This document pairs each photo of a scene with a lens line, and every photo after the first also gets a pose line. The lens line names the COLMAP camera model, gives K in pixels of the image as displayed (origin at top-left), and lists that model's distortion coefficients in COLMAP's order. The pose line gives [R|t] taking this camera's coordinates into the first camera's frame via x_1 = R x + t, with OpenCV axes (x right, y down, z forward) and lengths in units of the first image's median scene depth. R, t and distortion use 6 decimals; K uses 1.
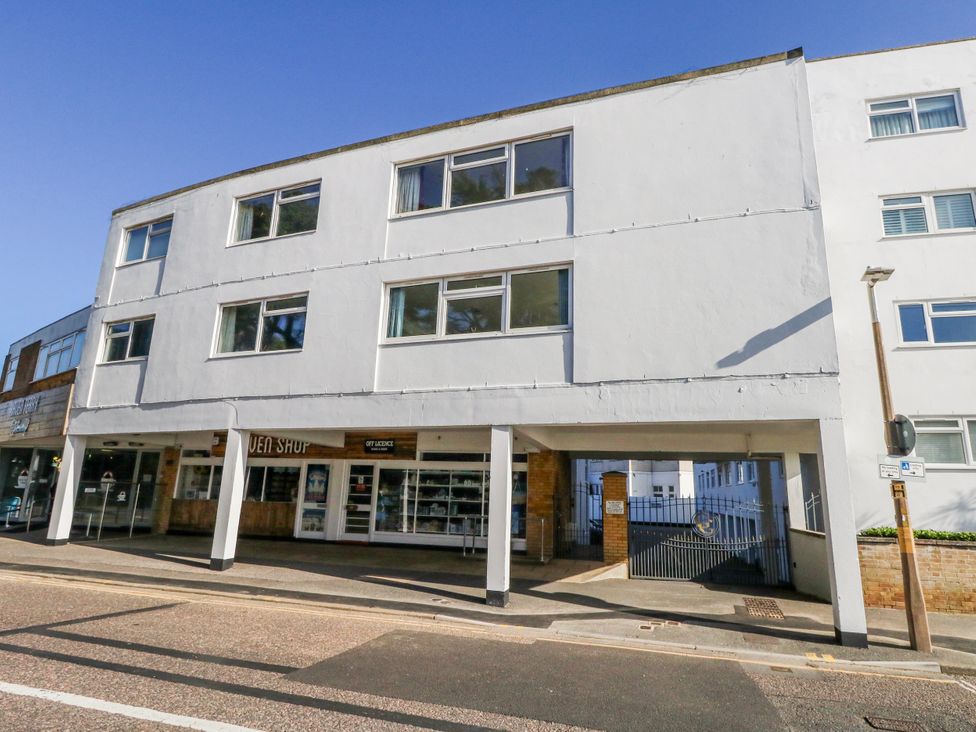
lens RADIAL K [[565.7, 0, 509.2], [0, 565.7, 359.8], [0, 0, 1]] dist [-0.006651, -0.001474]
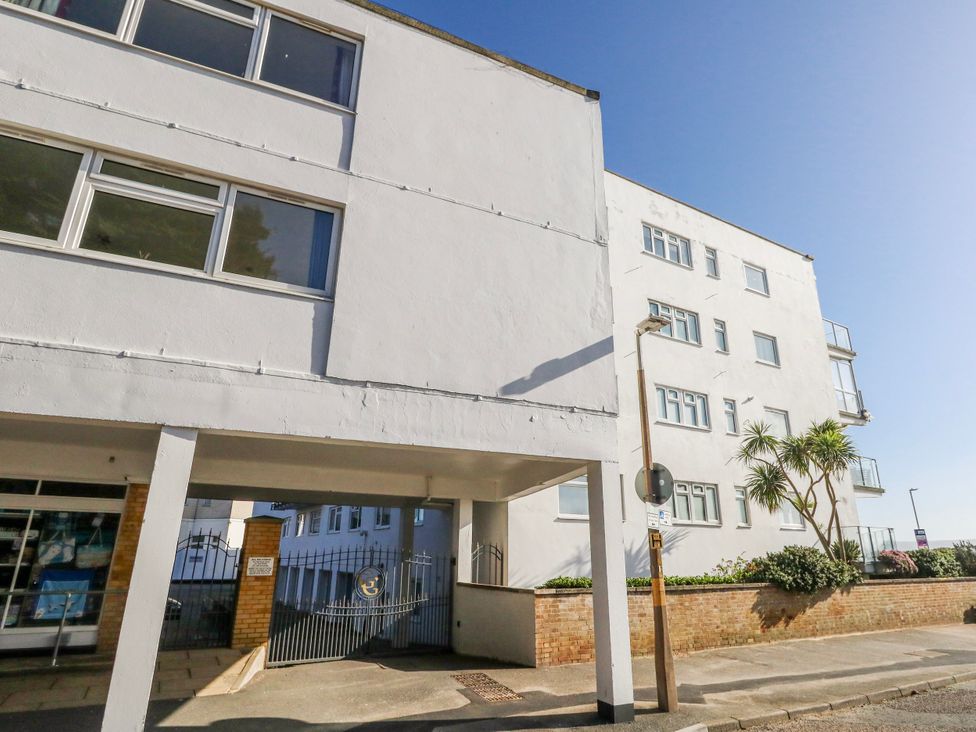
lens RADIAL K [[565.7, 0, 509.2], [0, 565.7, 359.8], [0, 0, 1]] dist [-0.006651, -0.001474]
pose [[0.708373, 0.205481, 0.675267, -0.174848], [-0.149691, 0.978660, -0.140772, 0.079154], [-0.689783, -0.001362, 0.724015, 0.361852]]
